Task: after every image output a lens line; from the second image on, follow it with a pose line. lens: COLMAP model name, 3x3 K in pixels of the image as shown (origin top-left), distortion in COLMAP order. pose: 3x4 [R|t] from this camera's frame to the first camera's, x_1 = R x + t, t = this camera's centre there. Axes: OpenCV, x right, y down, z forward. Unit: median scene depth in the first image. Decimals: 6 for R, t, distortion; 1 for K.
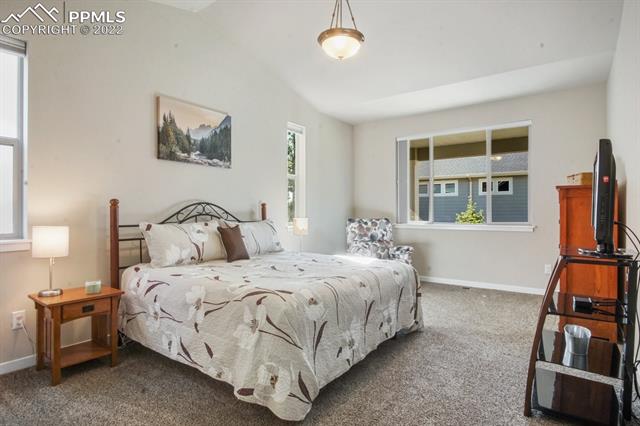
lens RADIAL K [[350.9, 0, 320.4], [0, 350.9, 214.1], [0, 0, 1]] dist [-0.015600, 0.001033]
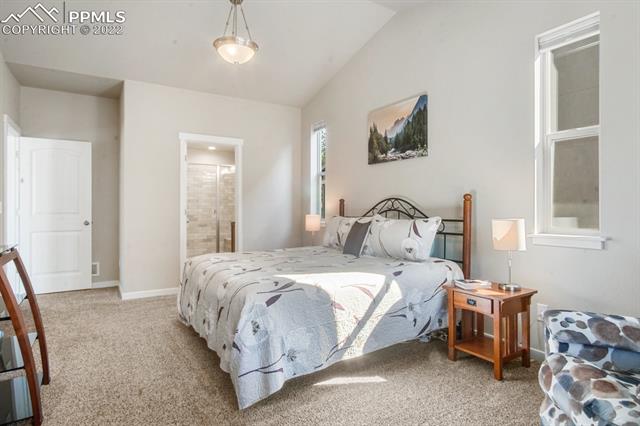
lens RADIAL K [[350.9, 0, 320.3], [0, 350.9, 209.3], [0, 0, 1]] dist [-0.015600, 0.001033]
pose [[-0.380854, -0.001296, -0.924634, 0.675939], [-0.008897, 0.999958, 0.002263, -0.000738], [0.924593, 0.009088, -0.380849, 1.182277]]
